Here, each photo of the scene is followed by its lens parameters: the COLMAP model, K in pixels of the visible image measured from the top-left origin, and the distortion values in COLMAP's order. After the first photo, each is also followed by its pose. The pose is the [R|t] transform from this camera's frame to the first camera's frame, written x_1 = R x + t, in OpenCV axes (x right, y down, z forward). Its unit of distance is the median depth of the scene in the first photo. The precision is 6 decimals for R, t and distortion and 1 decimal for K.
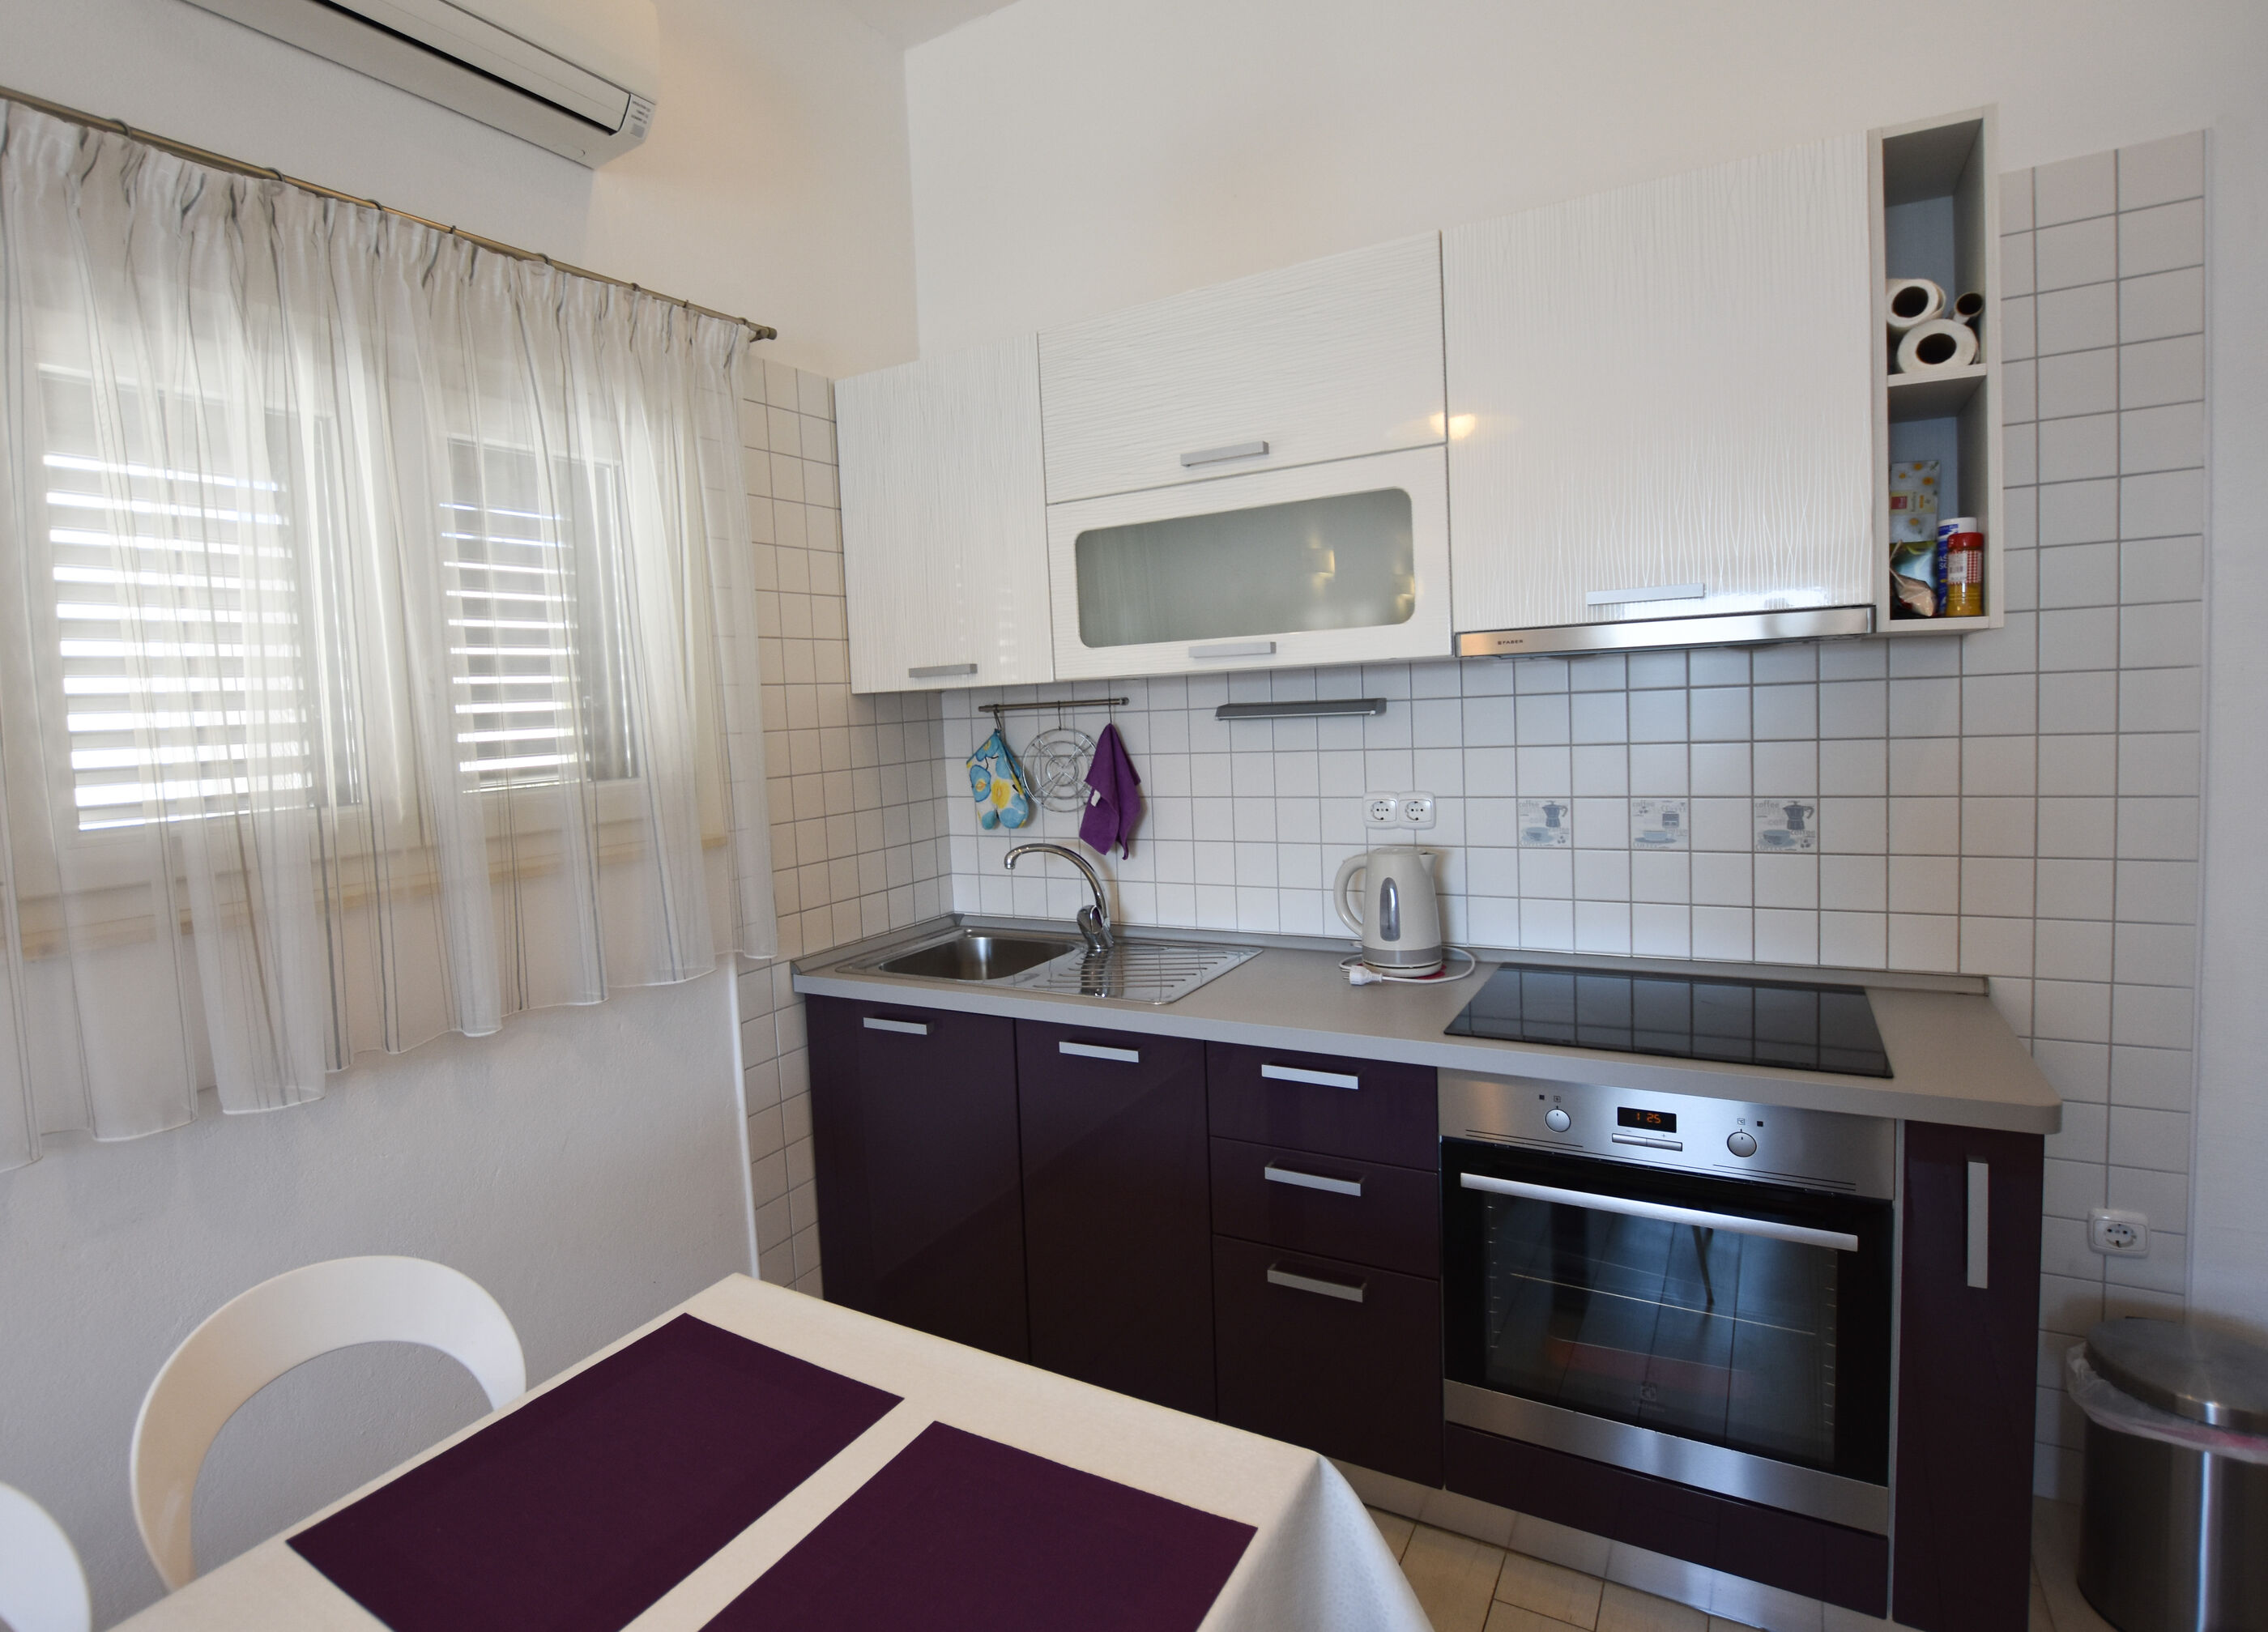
lens RADIAL K [[1195.8, 0, 969.3], [0, 1195.8, 785.6], [0, 0, 1]] dist [-0.001095, -0.000100]
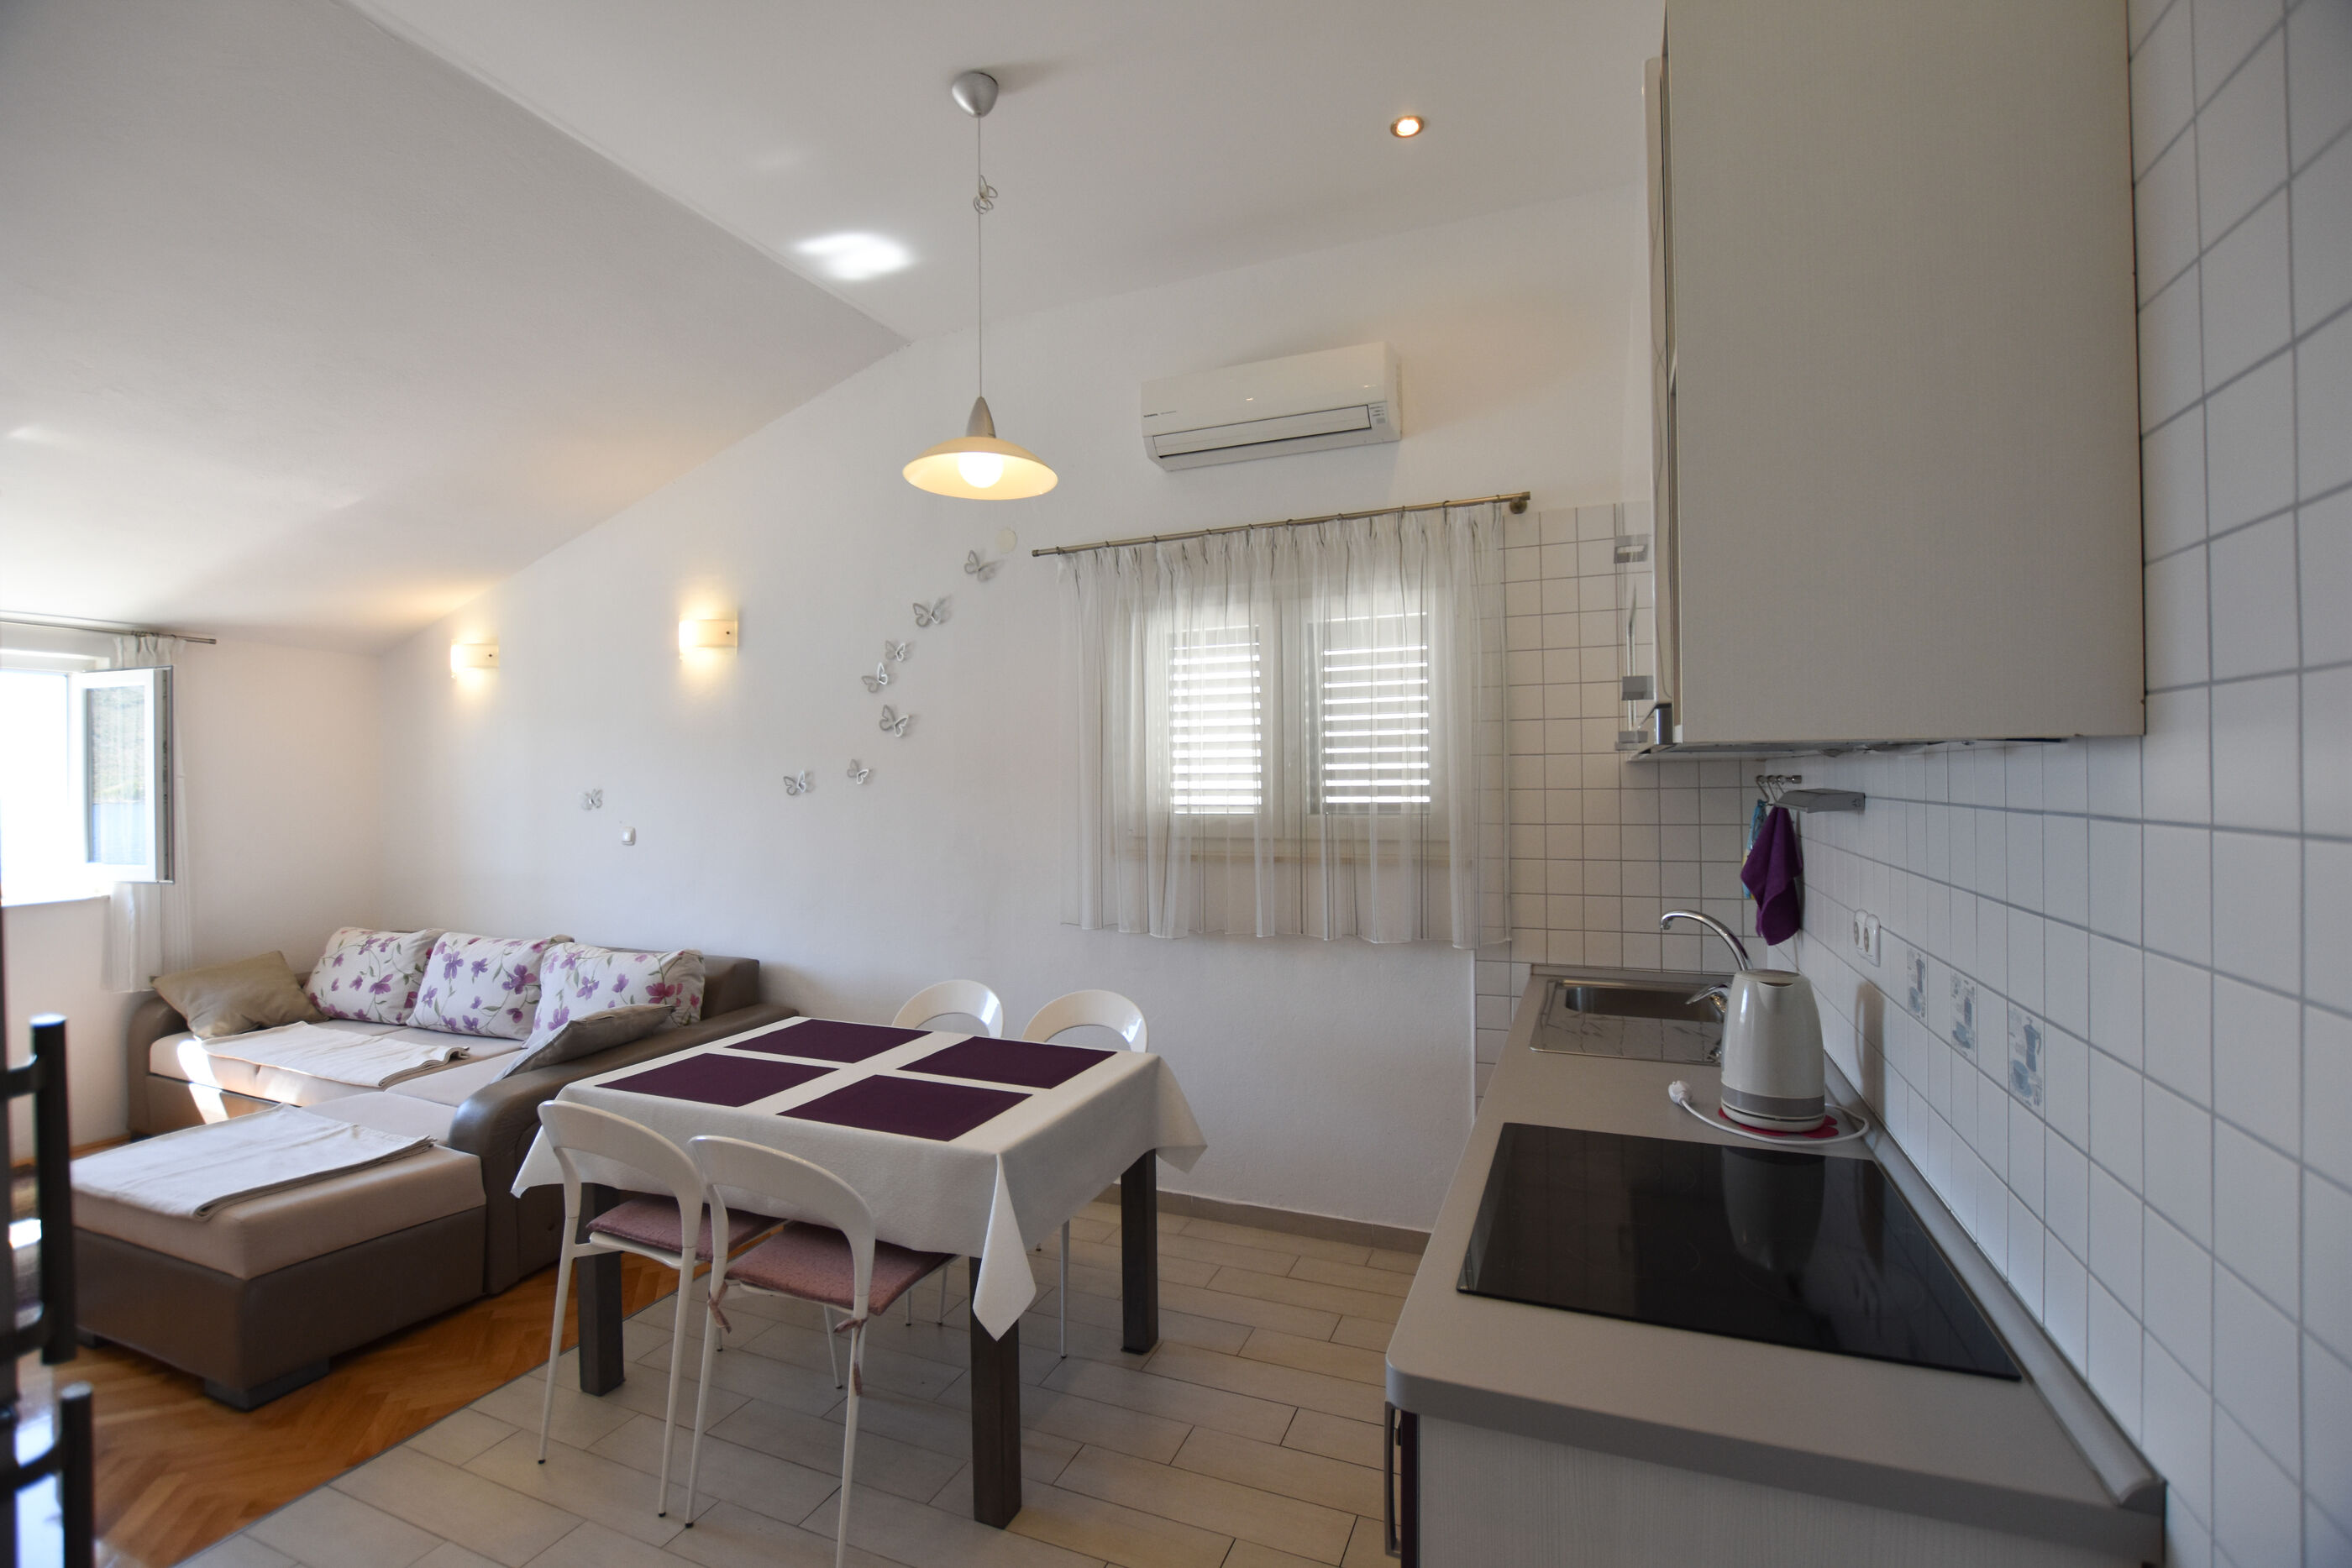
lens RADIAL K [[1032.2, 0, 1173.9], [0, 1032.2, 773.7], [0, 0, 1]] dist [-0.025709, 0.001656]
pose [[0.194245, 0.044693, -0.979934, 1.211727], [-0.060395, 0.997611, 0.033528, -0.106050], [0.979092, 0.052671, 0.196480, 0.528764]]
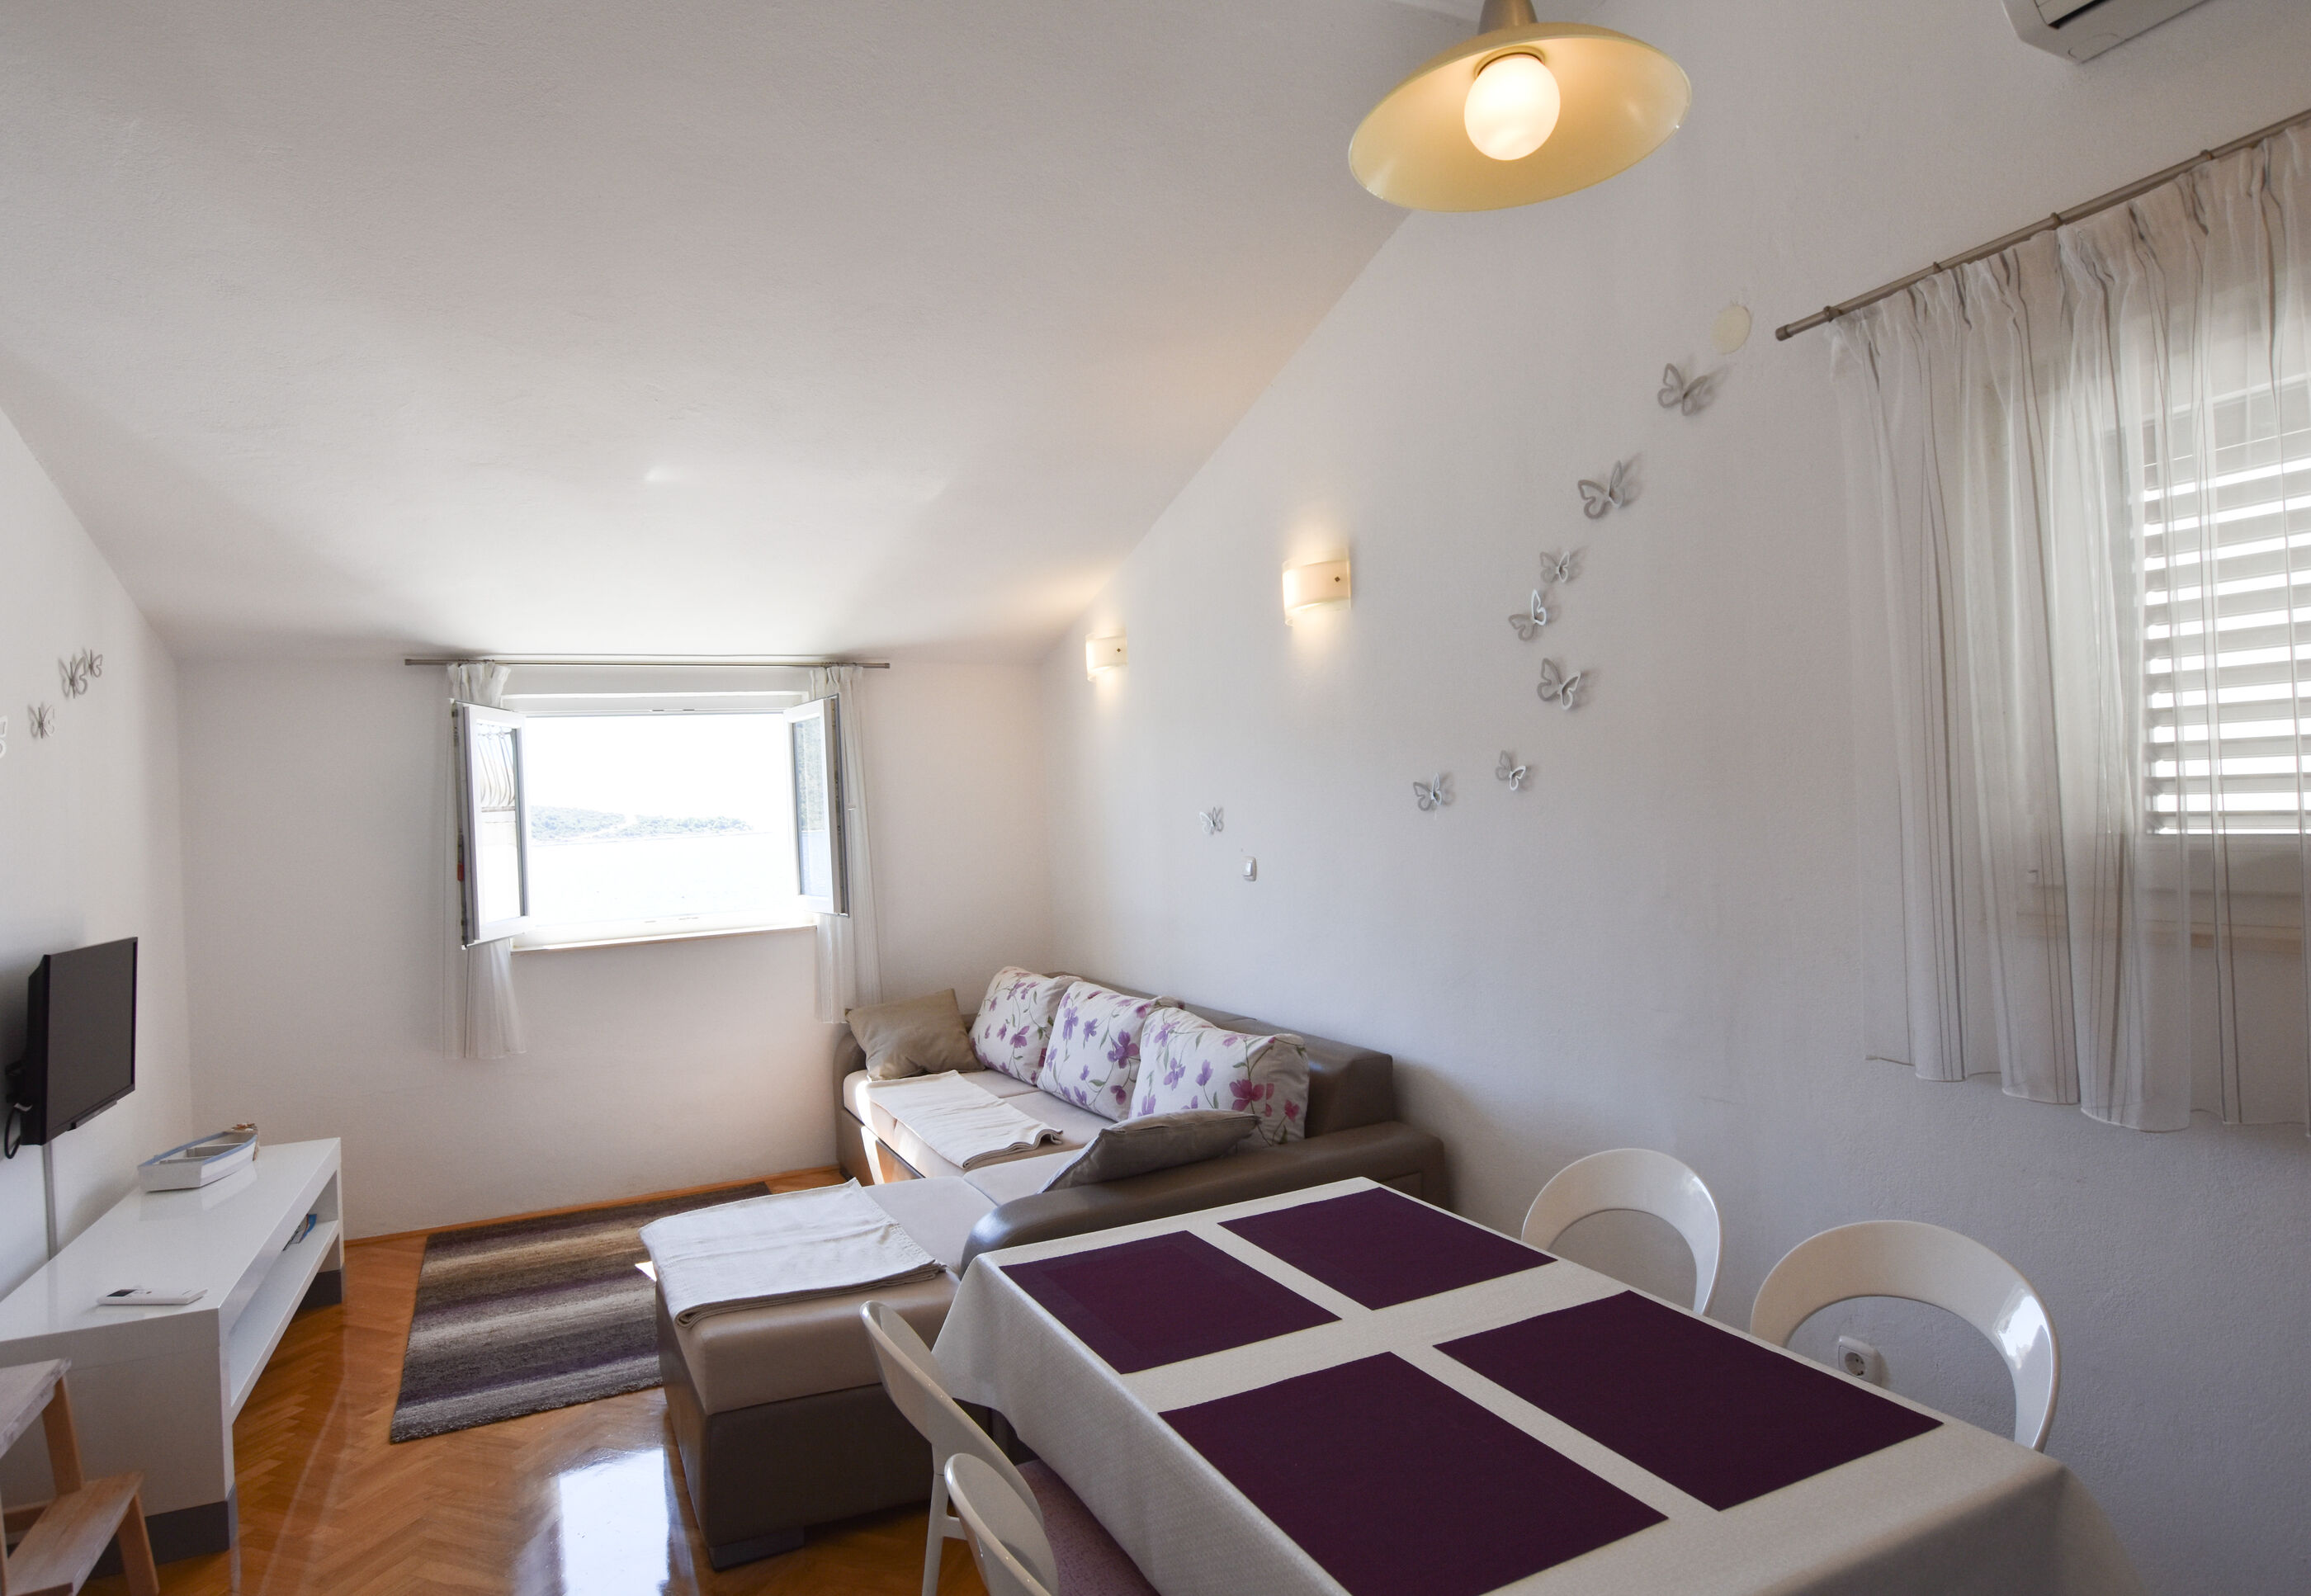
lens RADIAL K [[1271.3, 0, 1122.8], [0, 1271.3, 790.3], [0, 0, 1]] dist [-0.030939, 0.011011]
pose [[-0.511032, 0.065345, -0.857074, 0.652844], [0.021847, 0.997771, 0.063046, -0.087730], [0.859284, 0.013494, -0.511321, 0.709833]]
